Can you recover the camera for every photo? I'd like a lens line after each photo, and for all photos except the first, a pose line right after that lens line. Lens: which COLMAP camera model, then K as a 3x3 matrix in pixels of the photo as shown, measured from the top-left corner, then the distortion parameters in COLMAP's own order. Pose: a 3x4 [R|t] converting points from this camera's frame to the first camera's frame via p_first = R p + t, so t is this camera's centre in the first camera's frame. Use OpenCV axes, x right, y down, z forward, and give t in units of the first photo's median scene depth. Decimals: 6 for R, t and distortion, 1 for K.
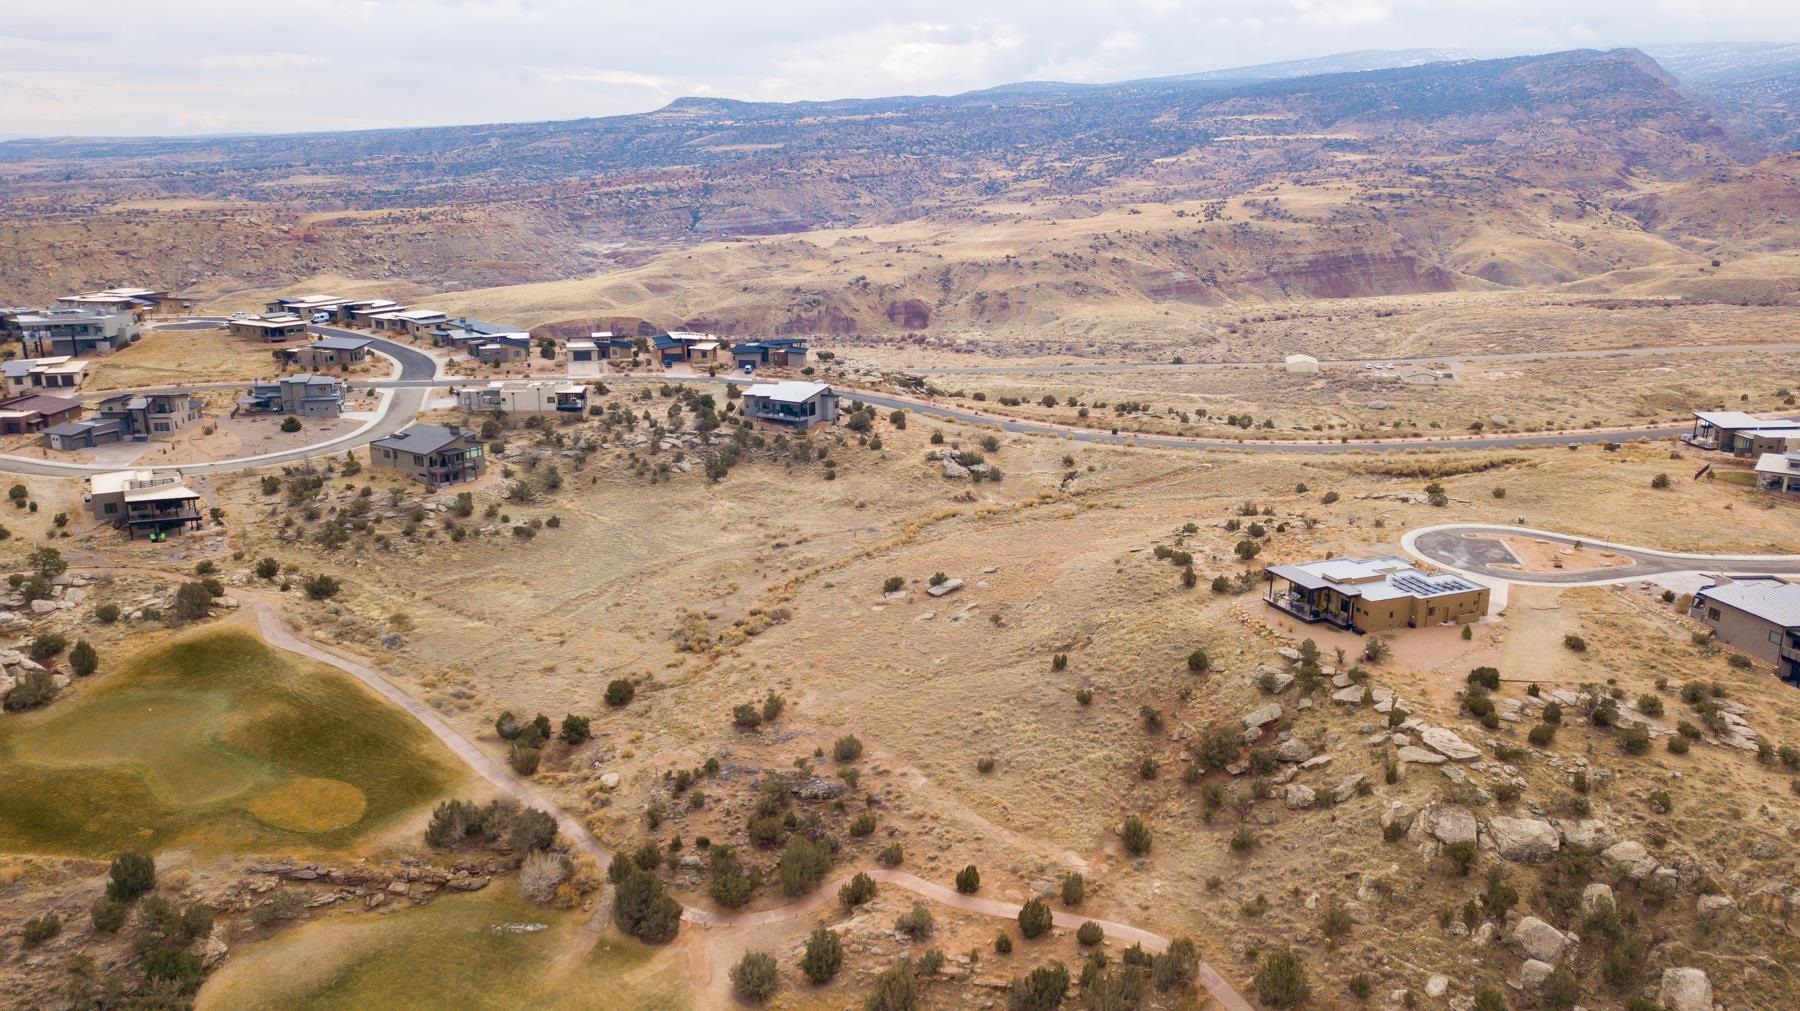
lens RADIAL K [[1365.7, 0, 921.3], [0, 1365.7, 516.4], [0, 0, 1]] dist [0.020048, -0.019952]
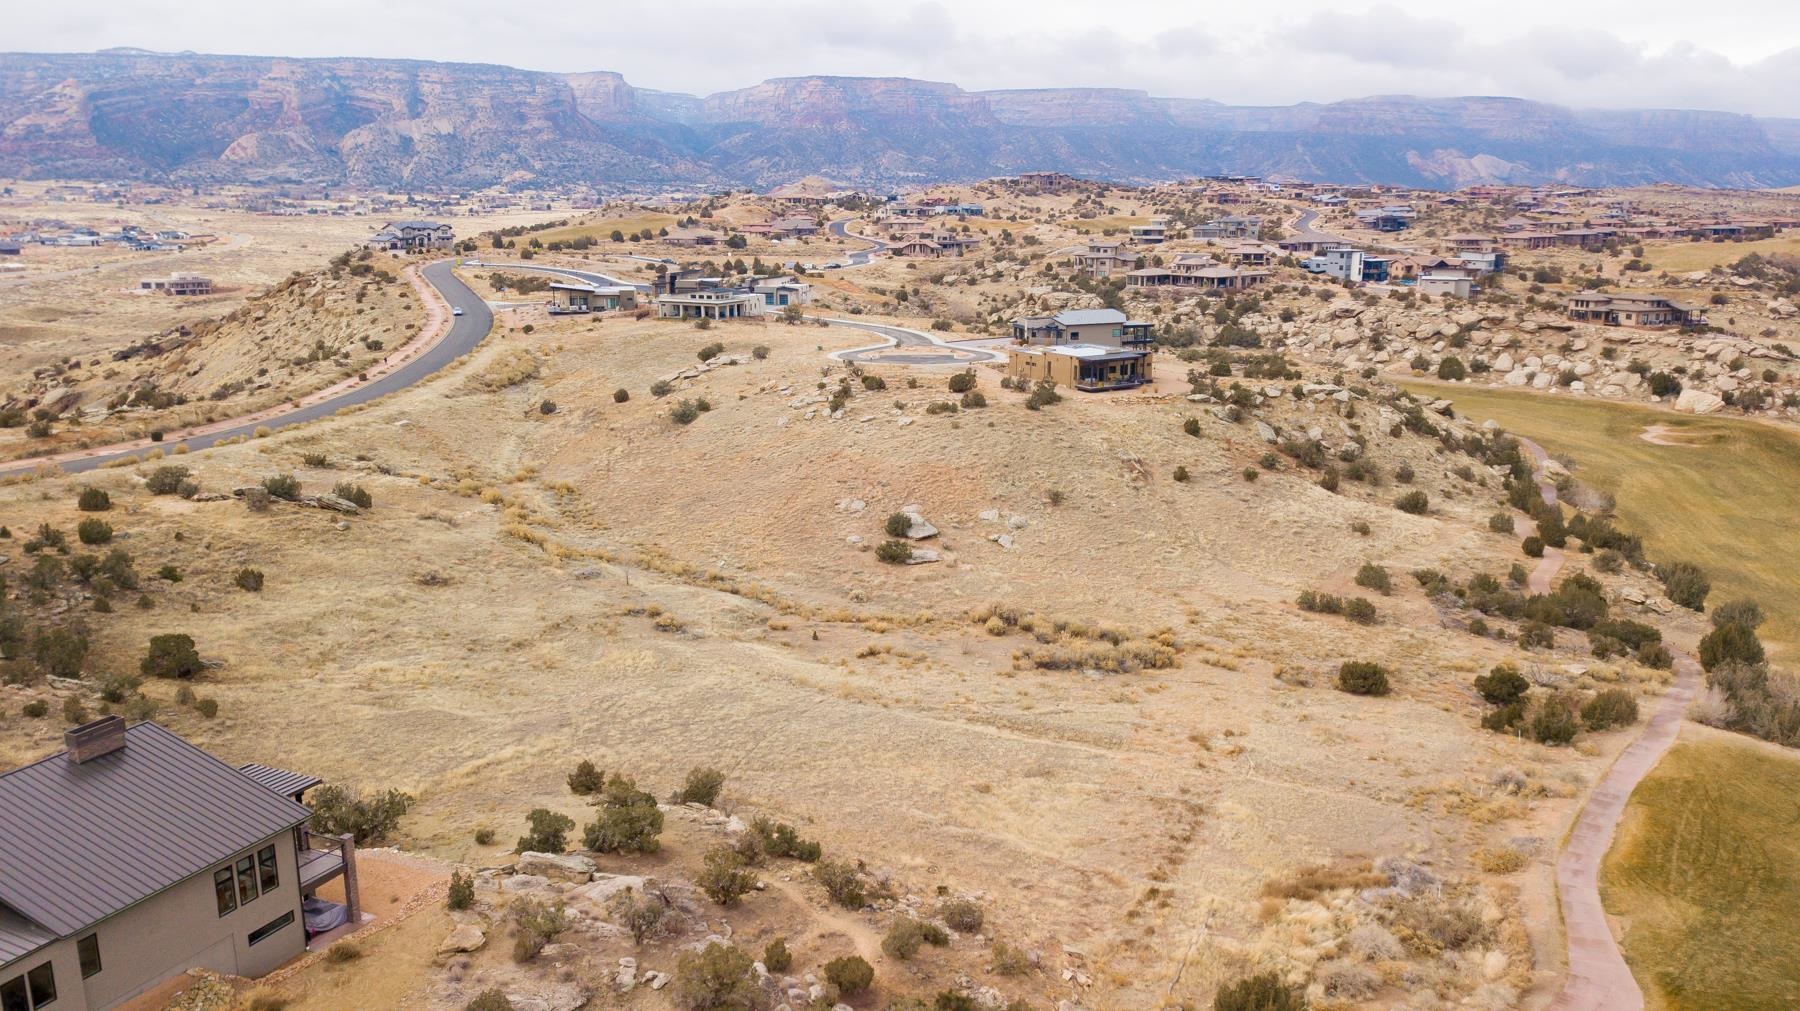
lens RADIAL K [[1365.7, 0, 912.0], [0, 1365.7, 515.6], [0, 0, 1]] dist [0.020048, -0.019952]
pose [[-0.150490, -0.232442, 0.960897, -0.485671], [0.257987, 0.929054, 0.265144, -0.104327], [-0.954356, 0.287800, -0.079846, 0.755063]]
